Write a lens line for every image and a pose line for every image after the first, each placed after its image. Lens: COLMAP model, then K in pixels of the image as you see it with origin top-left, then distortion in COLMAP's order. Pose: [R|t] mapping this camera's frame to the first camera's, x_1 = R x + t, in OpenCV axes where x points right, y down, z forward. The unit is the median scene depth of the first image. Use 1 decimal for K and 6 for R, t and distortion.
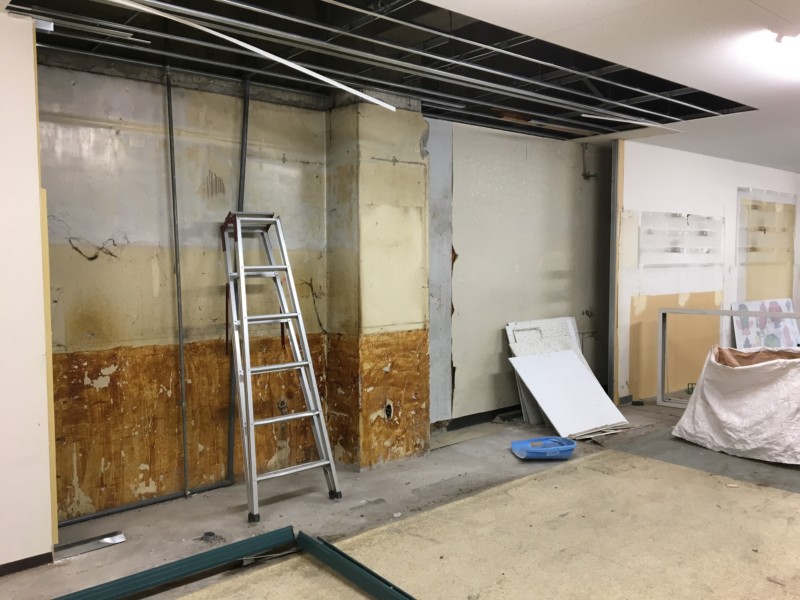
lens RADIAL K [[673.6, 0, 395.7], [0, 673.6, 300.8], [0, 0, 1]] dist [0.074841, -0.103021]
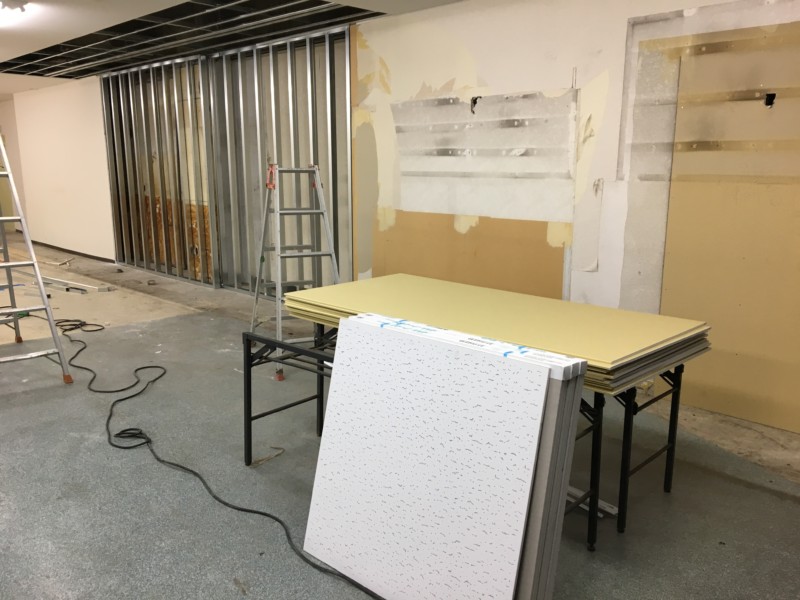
lens RADIAL K [[673.6, 0, 396.6], [0, 673.6, 305.6], [0, 0, 1]] dist [0.074841, -0.103021]
pose [[0.077147, 0.212790, -0.974048, 1.775404], [-0.065010, 0.975954, 0.208058, -0.095865], [0.994898, 0.047272, 0.089126, 1.385891]]
